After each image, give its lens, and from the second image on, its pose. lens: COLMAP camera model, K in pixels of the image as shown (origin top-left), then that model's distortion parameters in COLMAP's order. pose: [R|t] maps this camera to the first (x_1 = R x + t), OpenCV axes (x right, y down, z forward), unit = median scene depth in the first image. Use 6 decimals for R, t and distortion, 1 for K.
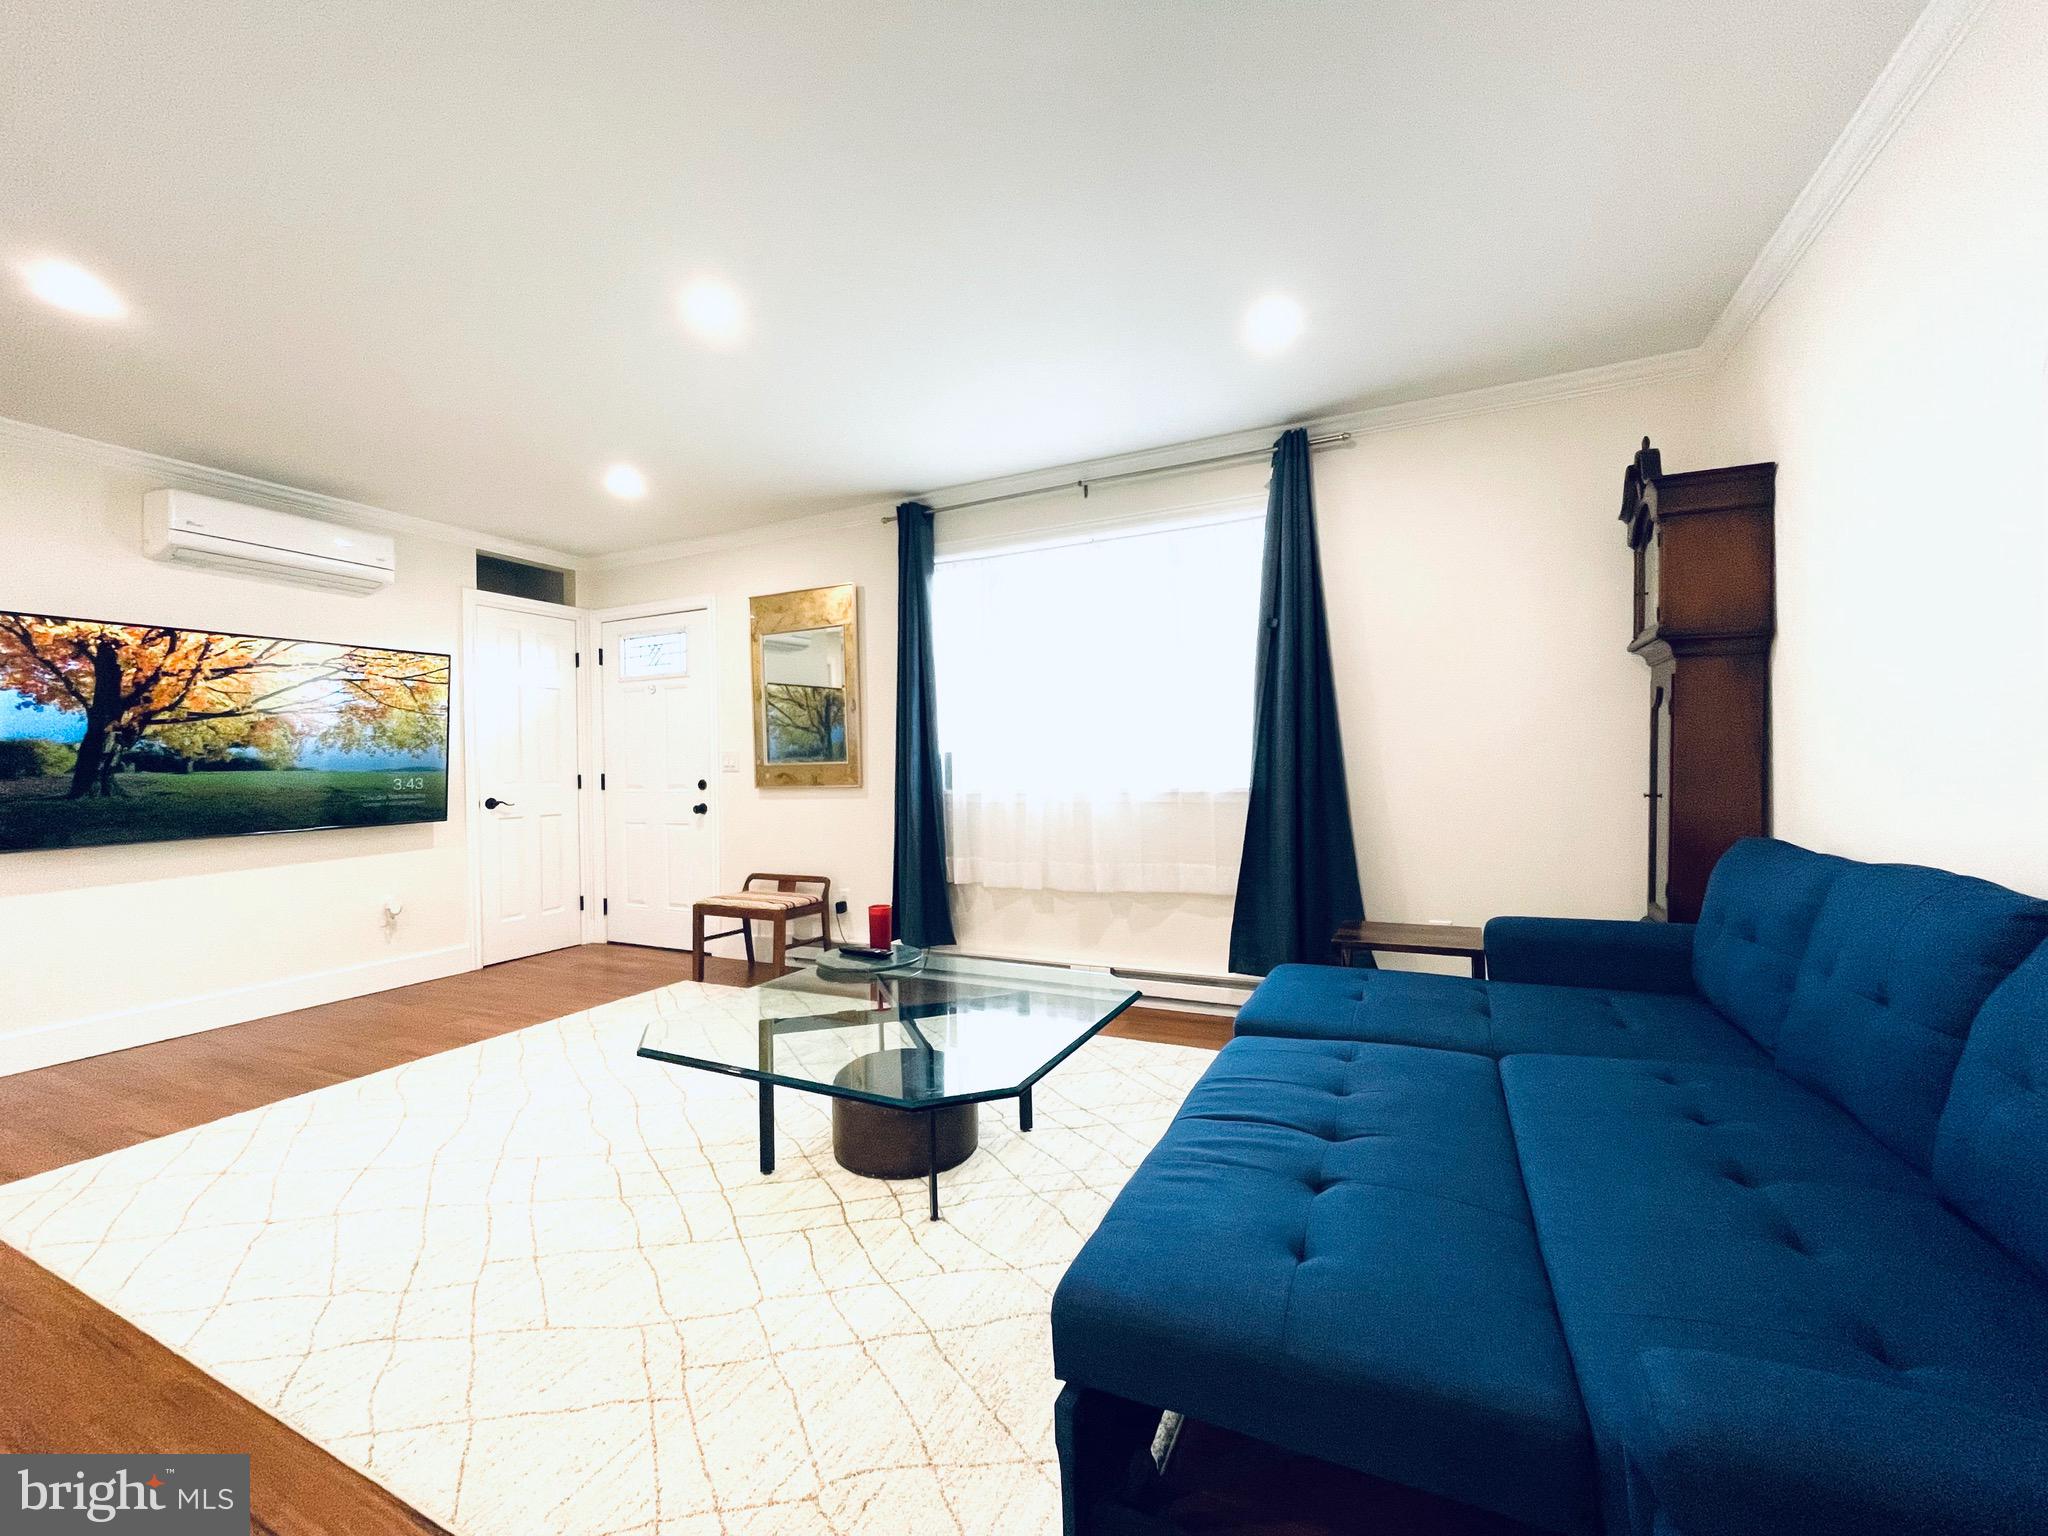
lens RADIAL K [[826.5, 0, 1019.6], [0, 826.5, 767.5], [0, 0, 1]] dist [-0.000777, -0.000663]
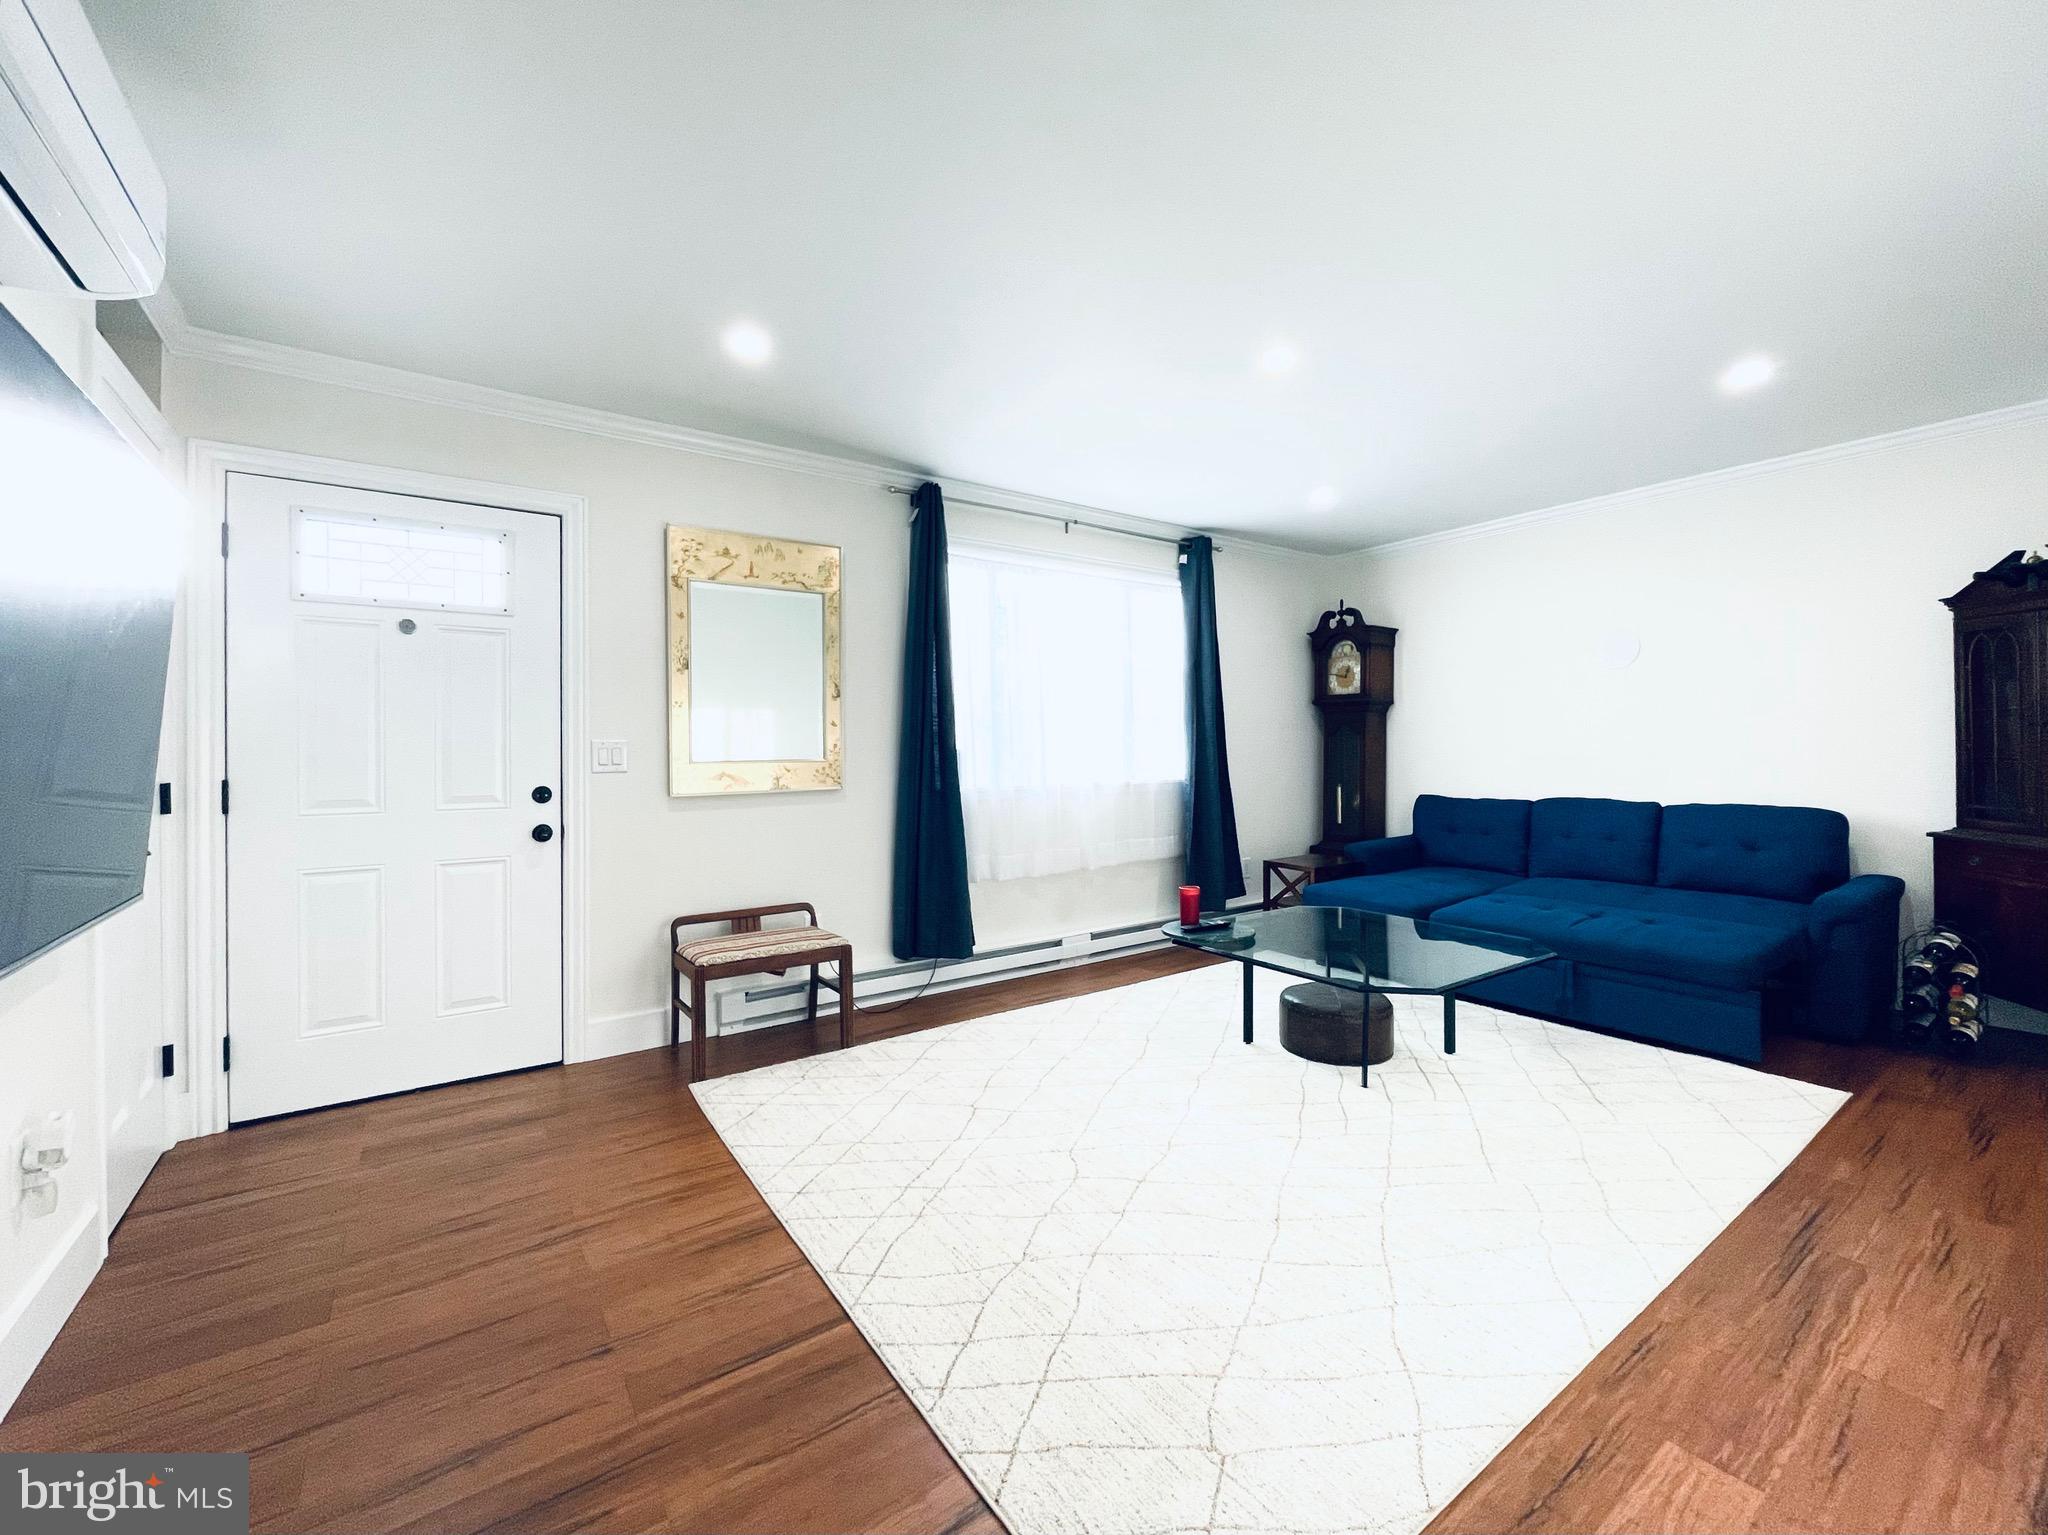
lens RADIAL K [[829.5, 0, 1022.9], [0, 829.5, 763.2], [0, 0, 1]] dist [-0.002928, -0.000107]
pose [[0.484500, 0.007269, 0.874761, -0.902816], [0.009011, 0.999871, -0.013299, 0.010636], [-0.874745, 0.014326, 0.484372, 0.459288]]
